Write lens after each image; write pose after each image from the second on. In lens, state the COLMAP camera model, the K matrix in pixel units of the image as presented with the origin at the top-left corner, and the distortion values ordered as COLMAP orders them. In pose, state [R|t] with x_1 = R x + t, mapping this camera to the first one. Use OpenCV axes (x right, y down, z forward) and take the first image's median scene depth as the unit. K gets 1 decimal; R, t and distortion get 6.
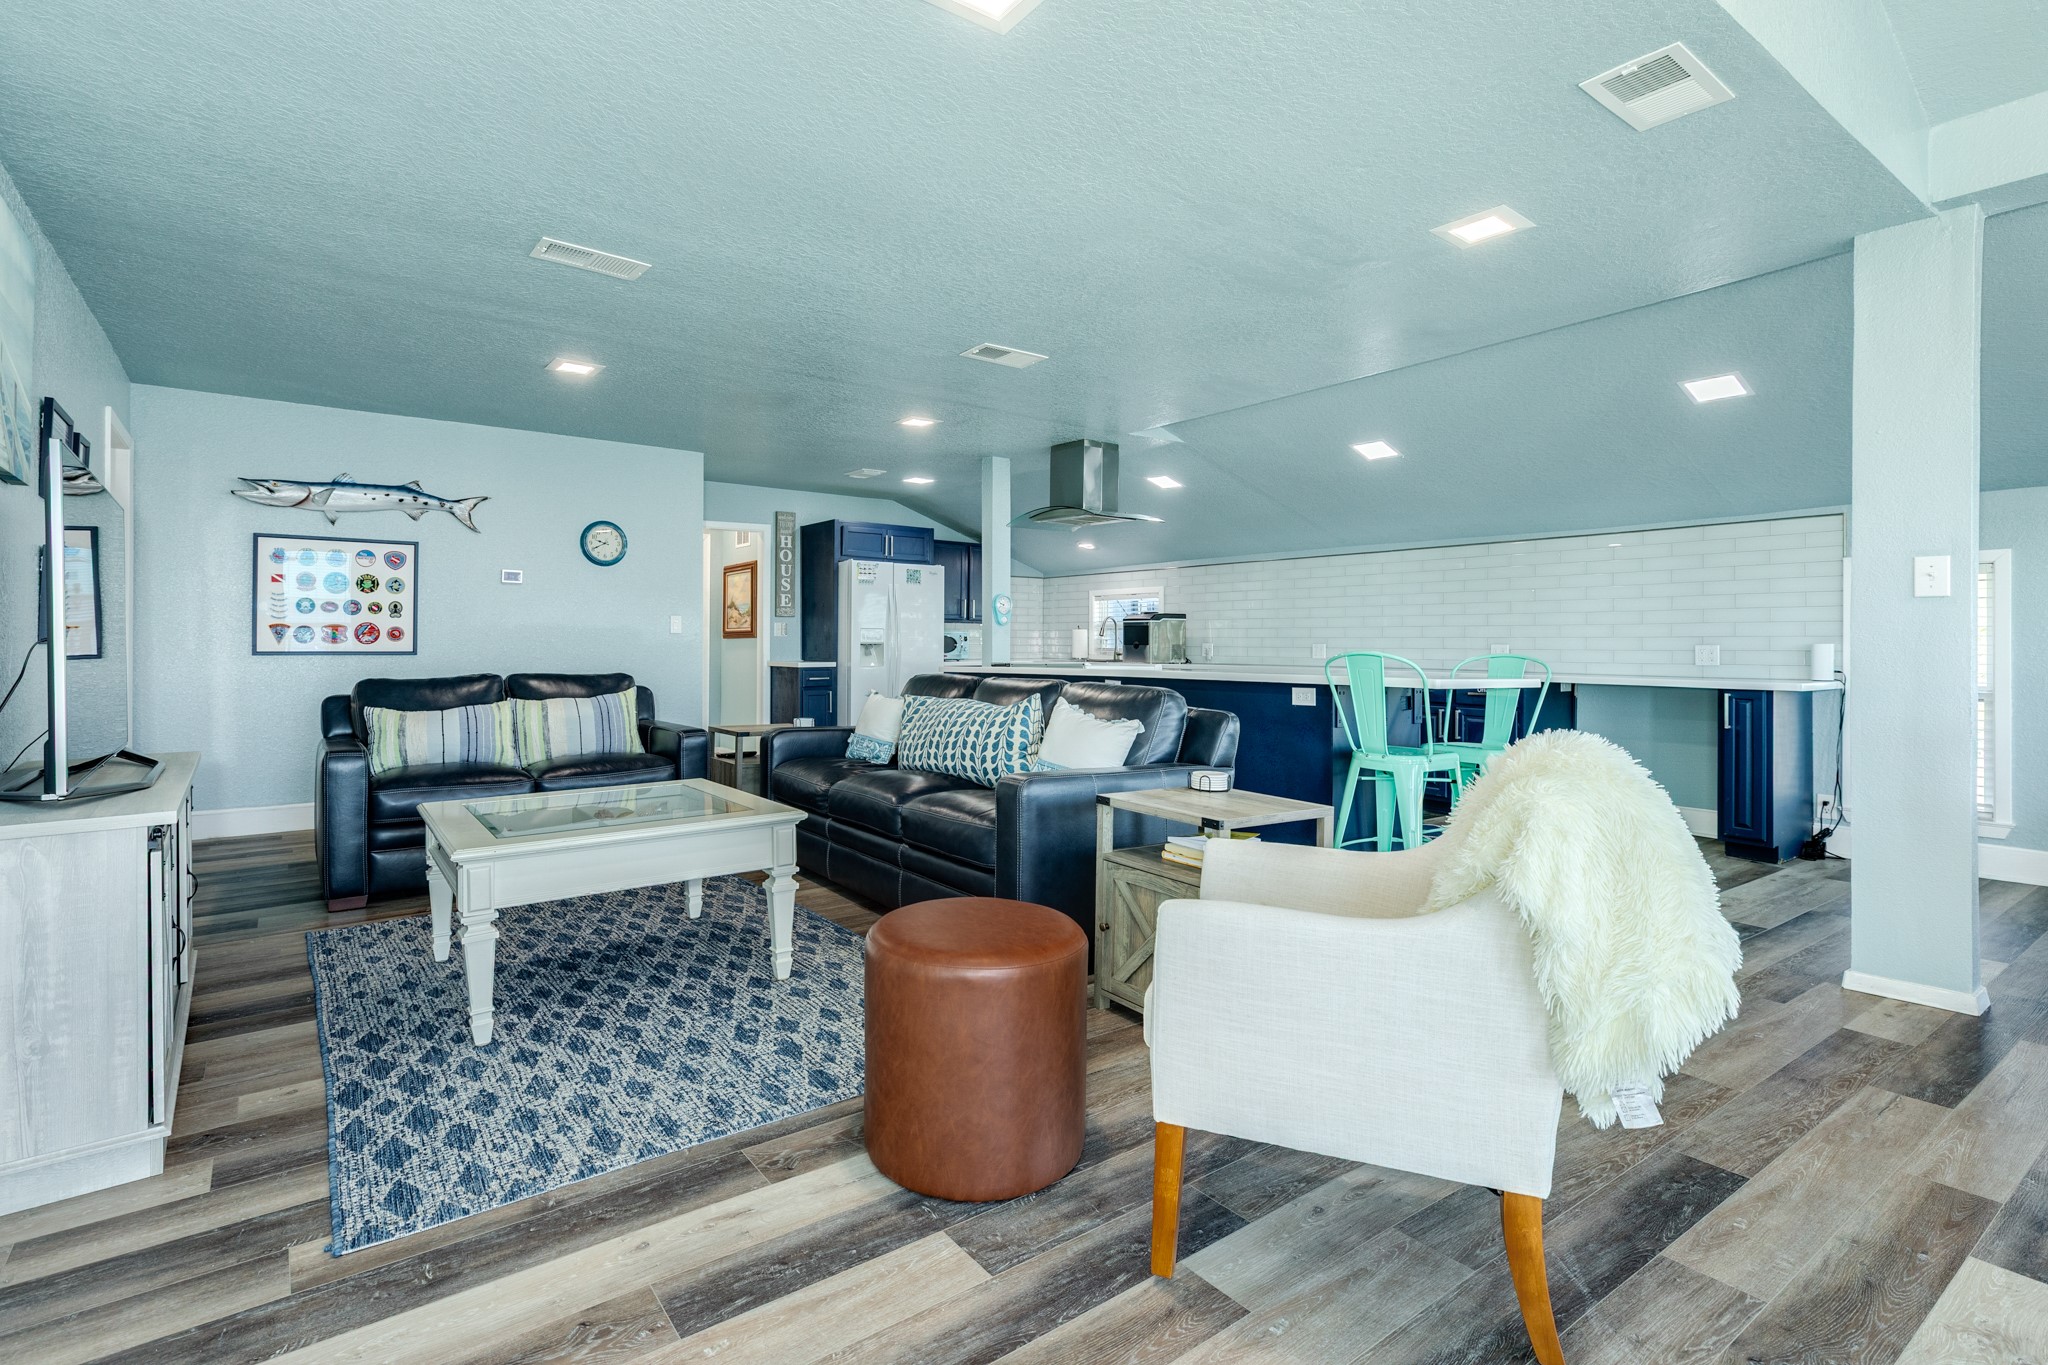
lens RADIAL K [[990.8, 0, 986.0], [0, 990.8, 634.2], [0, 0, 1]] dist [0.001504, 0.000401]
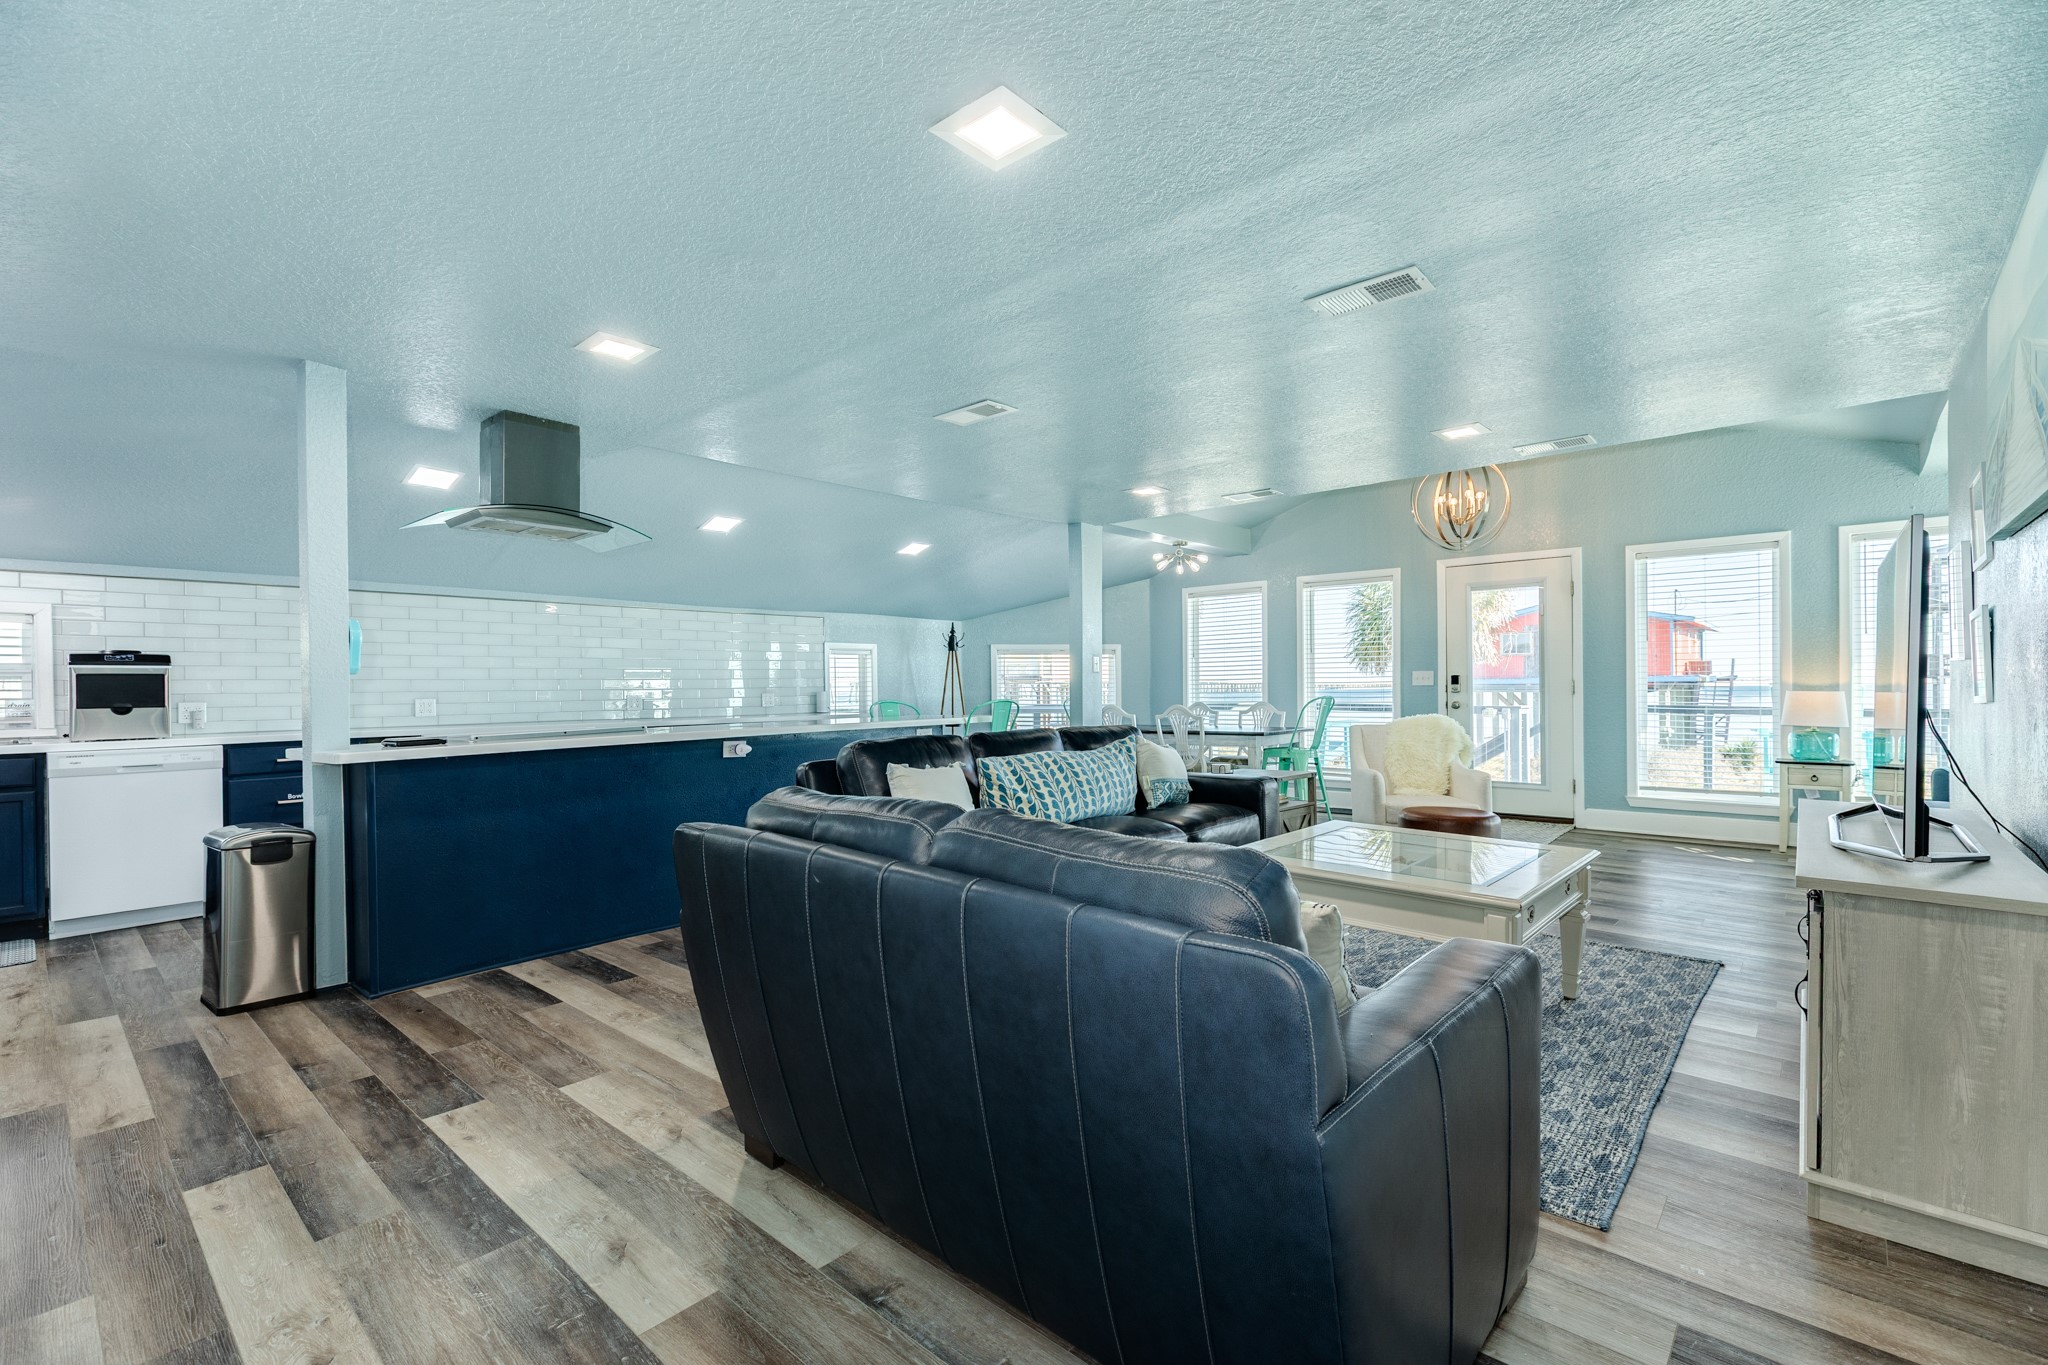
lens RADIAL K [[912.4, 0, 1020.9], [0, 912.4, 688.6], [0, 0, 1]] dist [0.004147, 0.000836]
pose [[-0.215236, -0.004919, 0.976550, -0.694498], [0.003575, 0.999977, 0.005824, -0.005795], [-0.976556, 0.004745, -0.215213, 0.889699]]
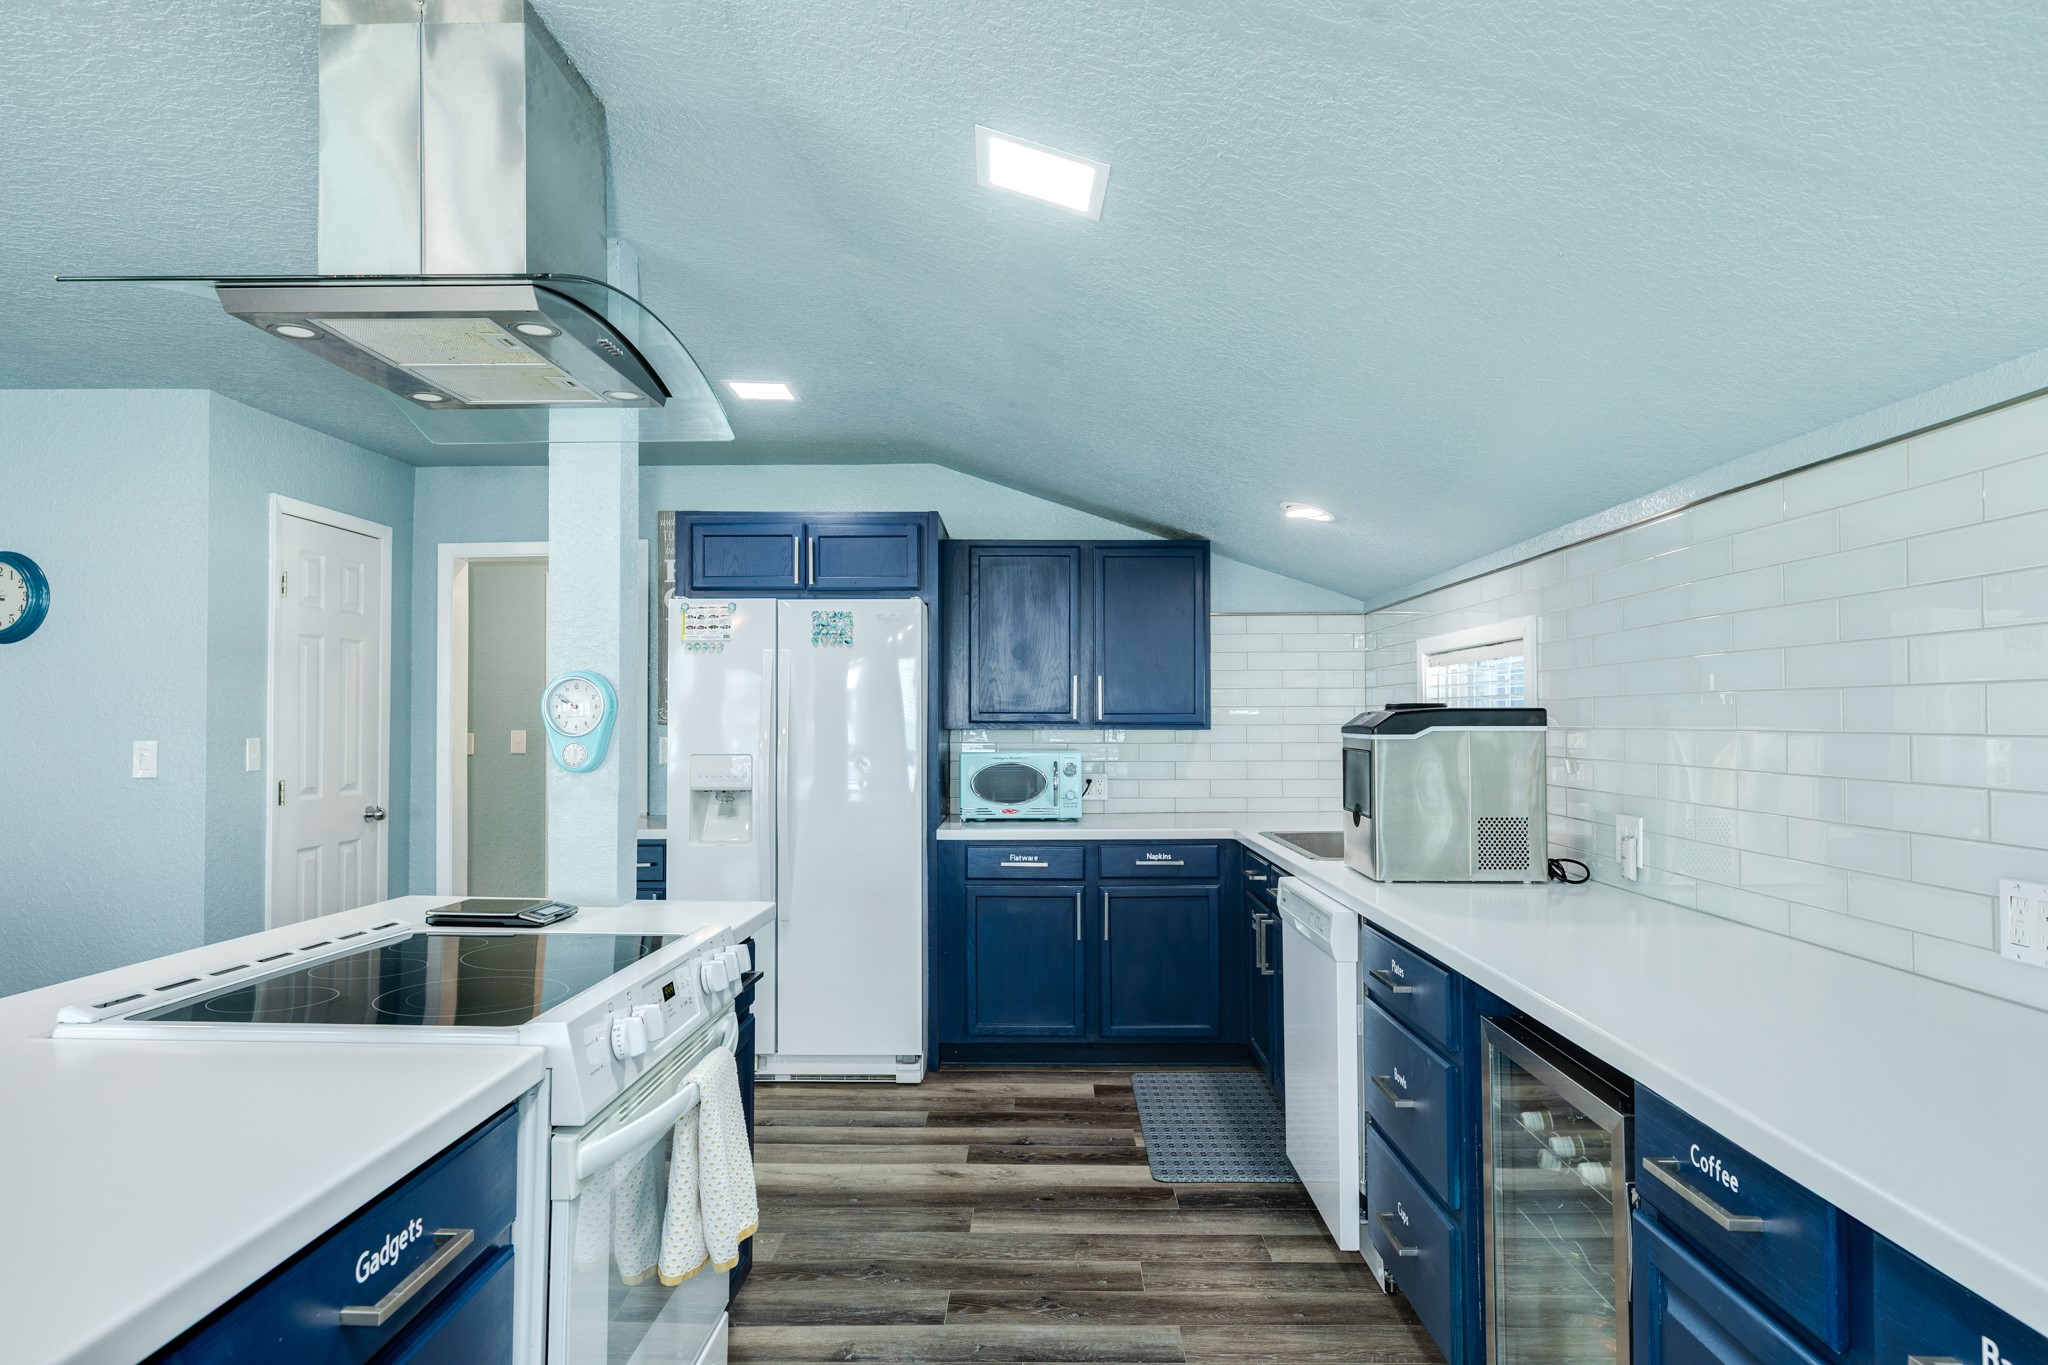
lens RADIAL K [[1163.7, 0, 1024.0], [0, 1163.7, 682.5], [0, 0, 1]] dist [0.000971, 0.000410]
pose [[0.802104, -0.026065, -0.596616, 0.418419], [0.012125, 0.999552, -0.027367, -0.030899], [0.597062, 0.014717, 0.802060, 0.956053]]
